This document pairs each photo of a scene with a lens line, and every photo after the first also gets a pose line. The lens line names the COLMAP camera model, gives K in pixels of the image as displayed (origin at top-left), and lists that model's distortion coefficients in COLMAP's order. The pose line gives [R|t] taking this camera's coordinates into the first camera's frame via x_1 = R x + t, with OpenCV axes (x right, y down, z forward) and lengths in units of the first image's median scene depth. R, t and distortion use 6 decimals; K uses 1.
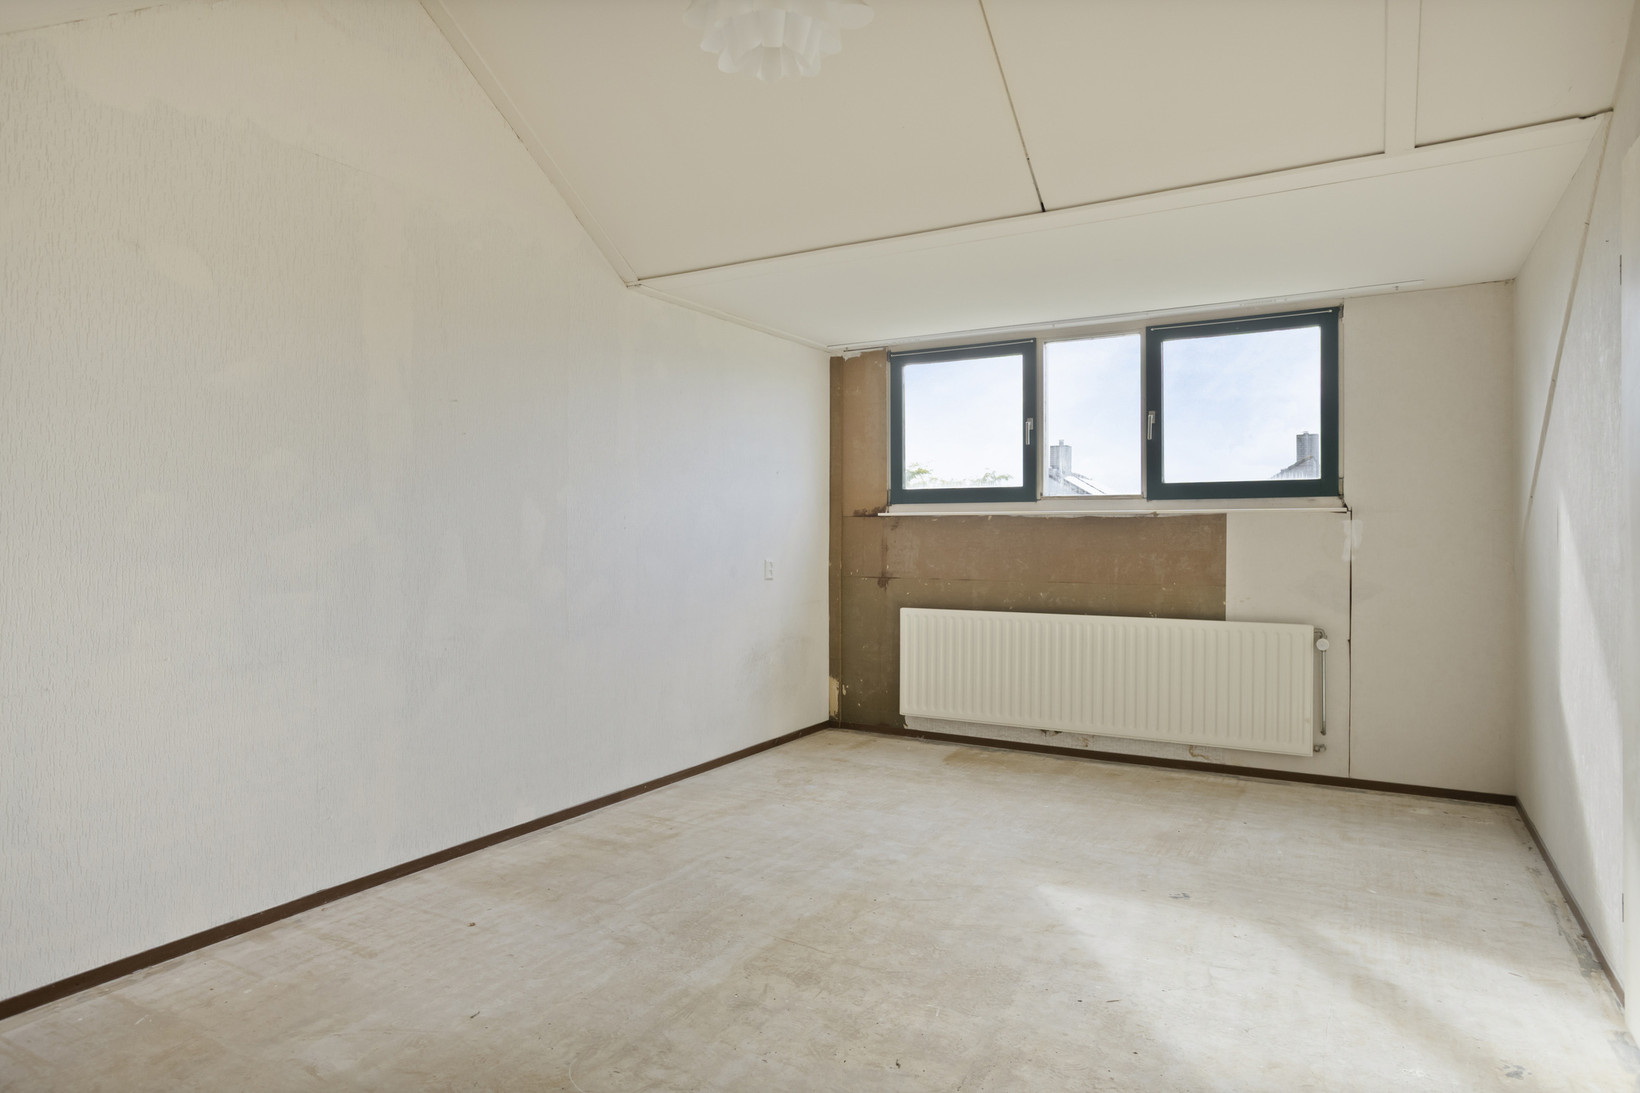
lens RADIAL K [[970.8, 0, 820.0], [0, 970.8, 548.6], [0, 0, 1]] dist [-0.016207, 0.006093]
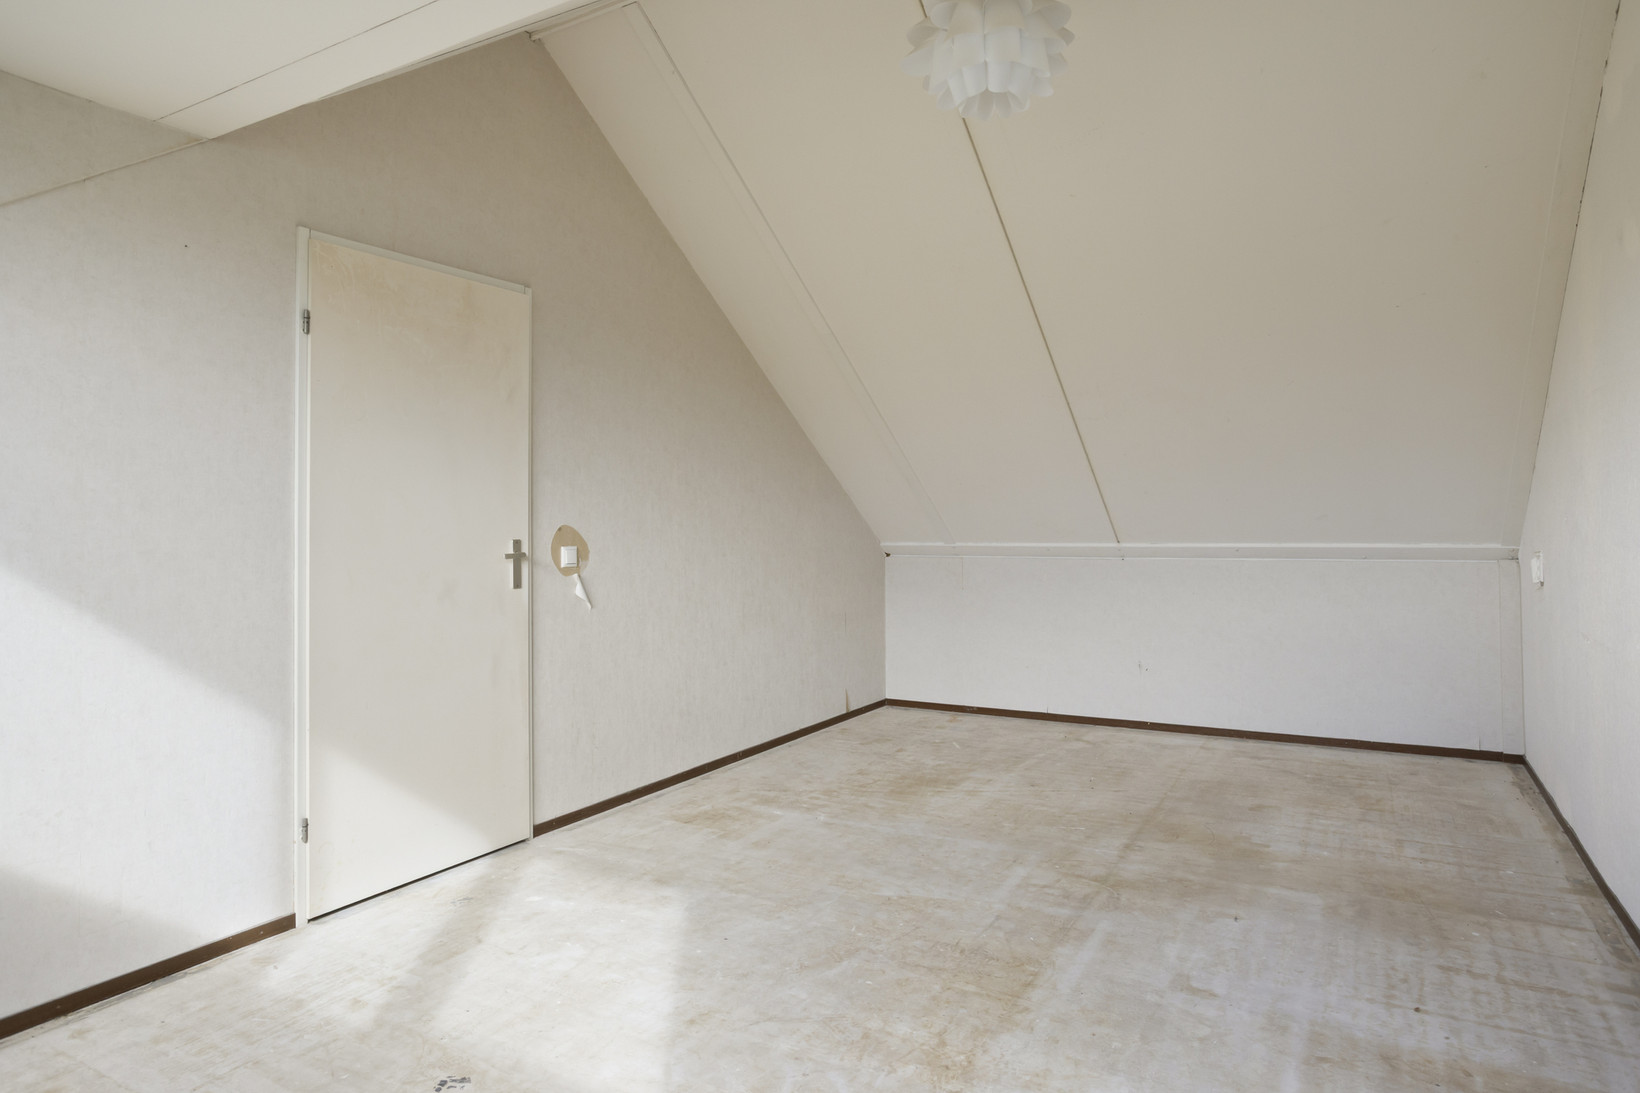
lens RADIAL K [[970.8, 0, 819.9], [0, 970.8, 538.0], [0, 0, 1]] dist [-0.016207, 0.006093]
pose [[-0.999940, 0.010556, 0.002767, 0.134324], [0.010621, 0.999639, 0.024683, -0.026474], [-0.002505, 0.024711, -0.999692, 1.883578]]
